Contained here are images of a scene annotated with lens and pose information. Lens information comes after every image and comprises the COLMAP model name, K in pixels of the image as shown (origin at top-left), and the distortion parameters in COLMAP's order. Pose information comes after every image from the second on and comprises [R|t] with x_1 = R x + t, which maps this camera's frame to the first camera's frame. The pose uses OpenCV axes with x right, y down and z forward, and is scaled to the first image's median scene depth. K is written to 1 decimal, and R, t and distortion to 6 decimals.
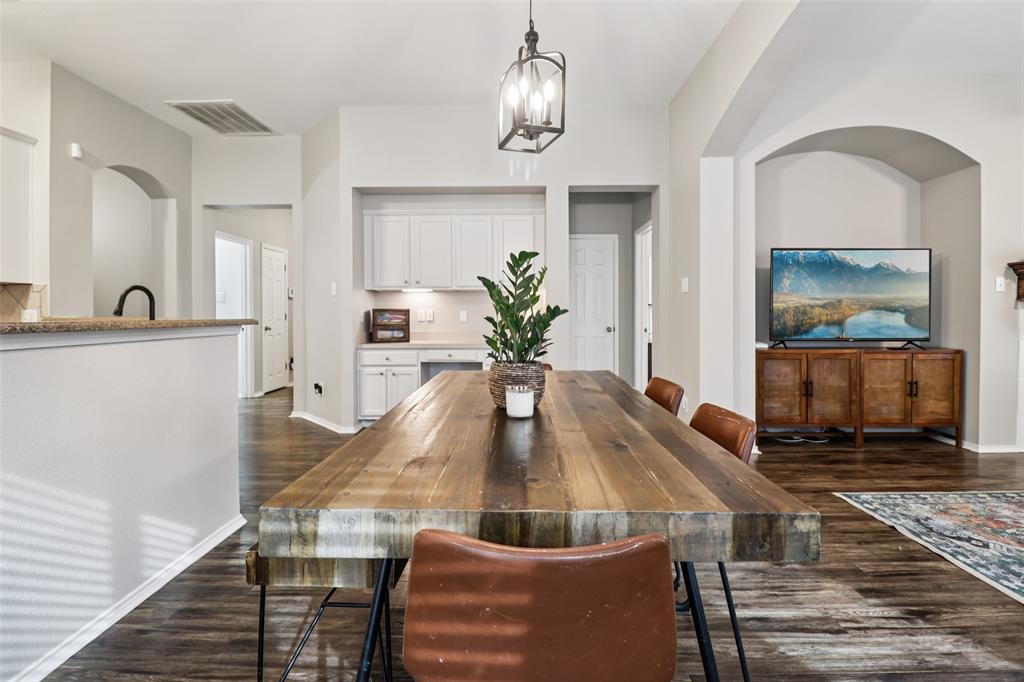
lens RADIAL K [[474.2, 0, 510.1], [0, 474.2, 319.3], [0, 0, 1]] dist [-0.002266, -0.011935]
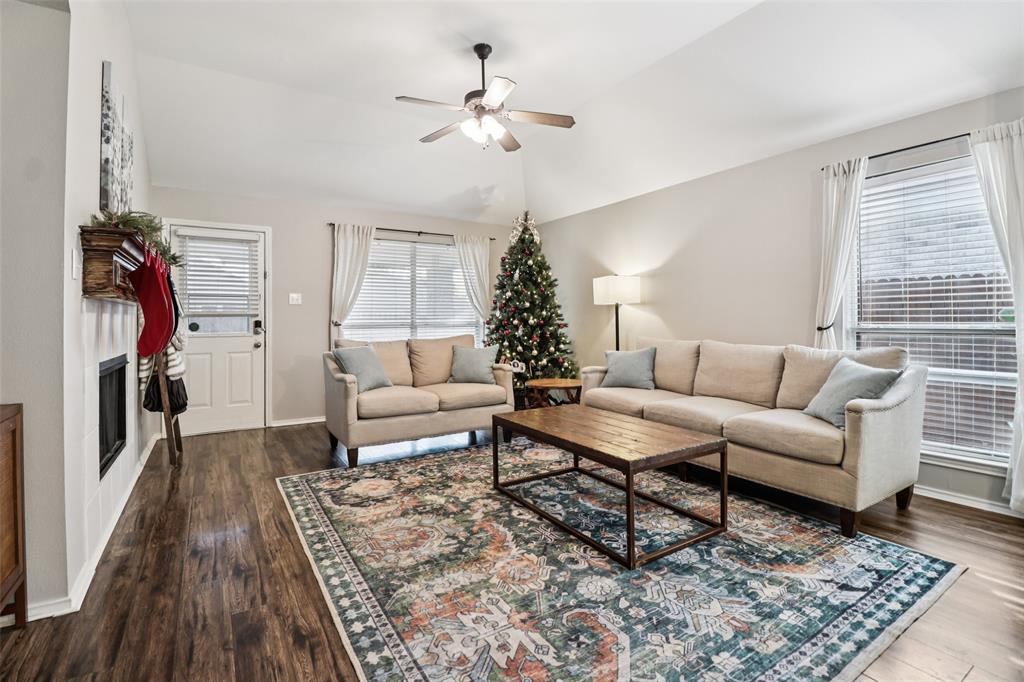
lens RADIAL K [[474.2, 0, 510.1], [0, 474.2, 319.3], [0, 0, 1]] dist [-0.002266, -0.011935]
pose [[-0.547299, -0.000787, 0.836937, 0.345270], [0.015516, 0.999818, 0.011087, -0.012696], [-0.836793, 0.019054, -0.547187, 0.845457]]
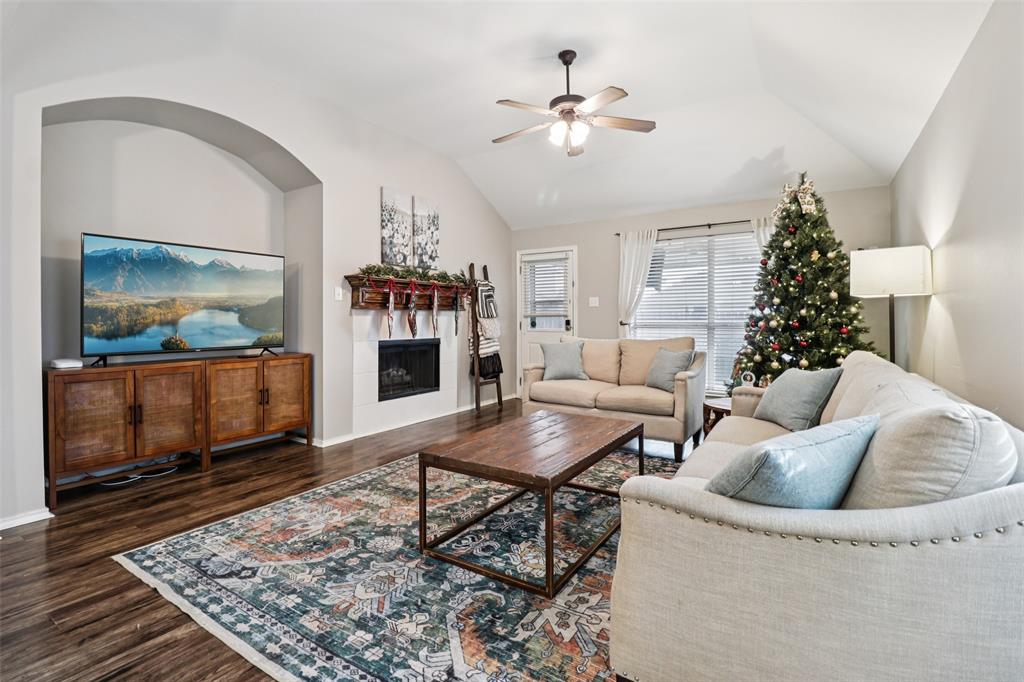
lens RADIAL K [[474.2, 0, 510.1], [0, 474.2, 319.3], [0, 0, 1]] dist [-0.002266, -0.011935]
pose [[0.526716, -0.001489, 0.850040, 0.286210], [0.013277, 0.999891, -0.006475, 0.000004], [-0.849938, 0.014696, 0.526678, 0.041639]]
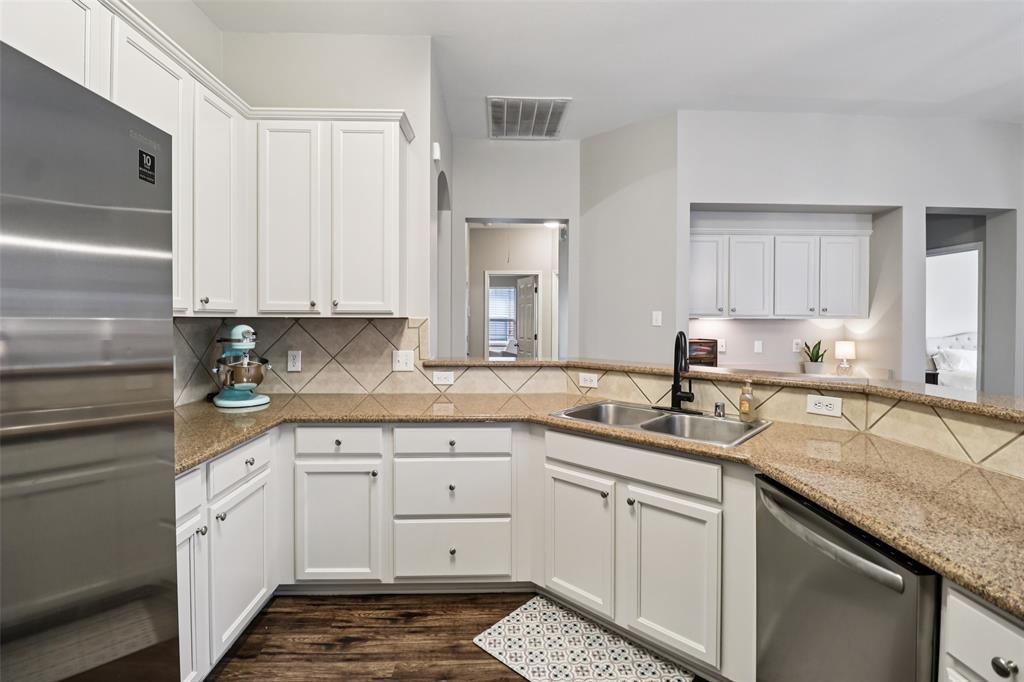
lens RADIAL K [[474.2, 0, 510.1], [0, 474.2, 319.3], [0, 0, 1]] dist [-0.002266, -0.011935]
pose [[0.998851, 0.006515, 0.047477, -0.793596], [-0.005909, 0.999899, -0.012896, -0.057130], [-0.047556, 0.012600, 0.998789, 0.165219]]
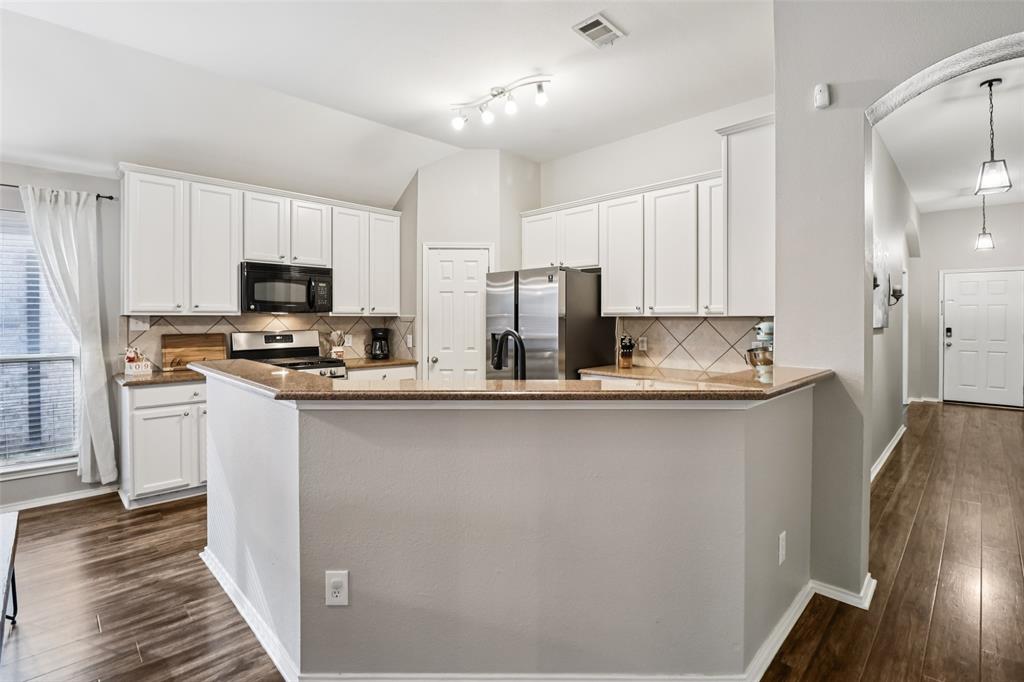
lens RADIAL K [[474.2, 0, 510.1], [0, 474.2, 319.3], [0, 0, 1]] dist [-0.002266, -0.011935]
pose [[-0.693467, 0.006110, -0.720463, -0.188160], [-0.007087, 0.999858, 0.015301, -0.070179], [0.720454, 0.015716, -0.693325, 1.089073]]
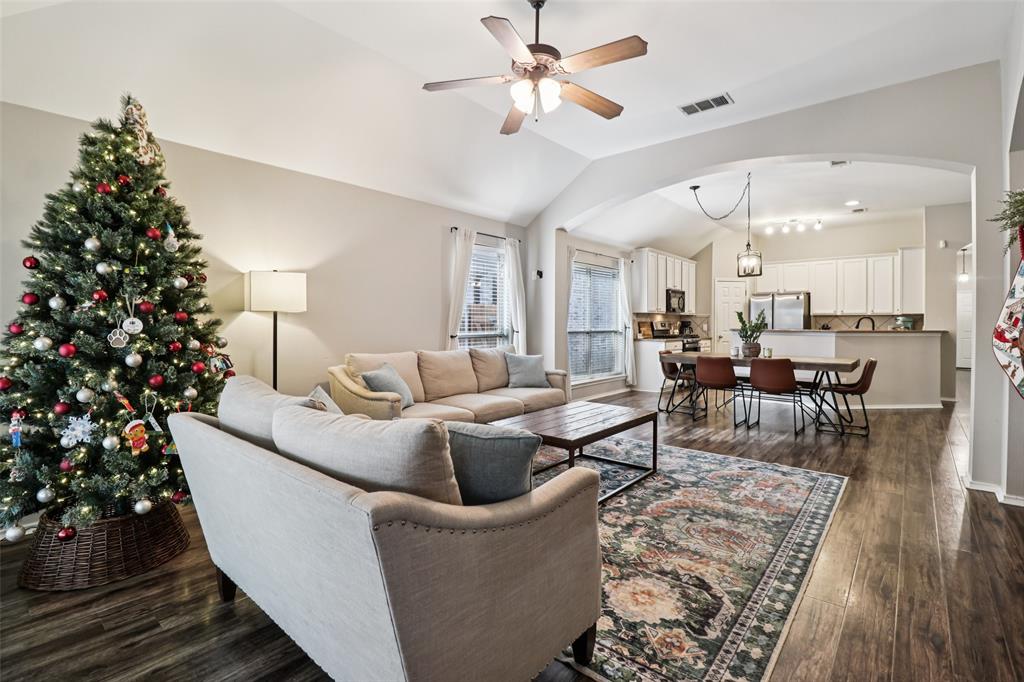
lens RADIAL K [[477.3, 0, 526.4], [0, 477.3, 310.8], [0, 0, 1]] dist [0.032818, -0.011494]
pose [[-0.612044, -0.019447, -0.790584, 1.653941], [-0.011830, 0.999811, -0.015435, -0.028892], [0.790735, -0.000094, -0.612158, 0.829507]]
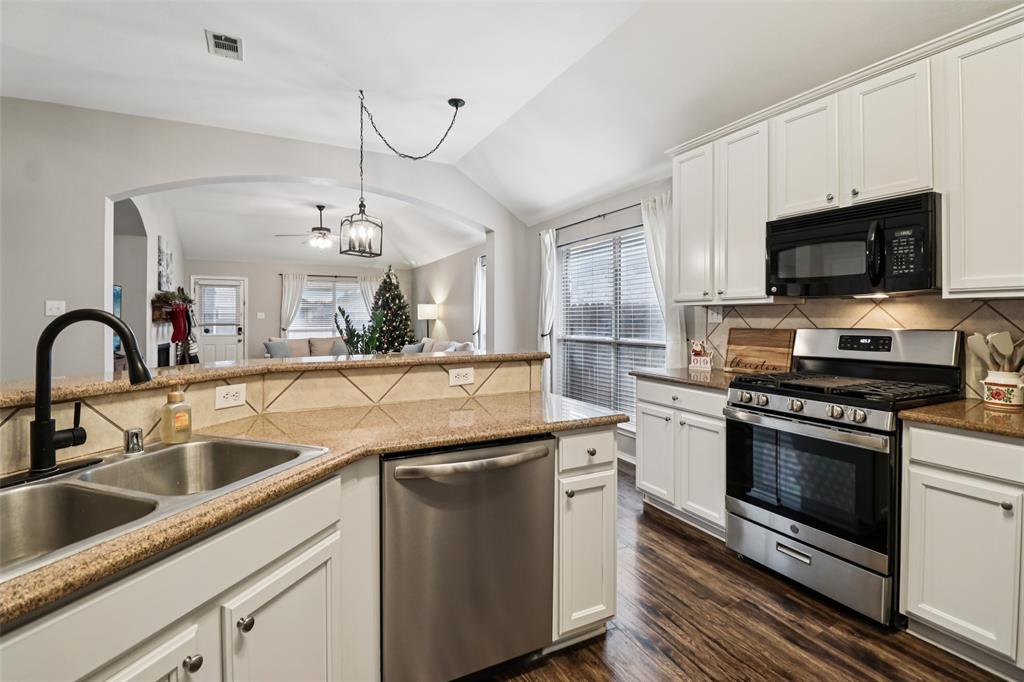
lens RADIAL K [[474.2, 0, 510.1], [0, 474.2, 319.3], [0, 0, 1]] dist [-0.002266, -0.011935]
pose [[-0.466033, 0.000388, 0.884767, -0.943931], [0.012665, 0.999900, 0.006233, -0.044252], [-0.884677, 0.014110, -0.465991, 0.628046]]
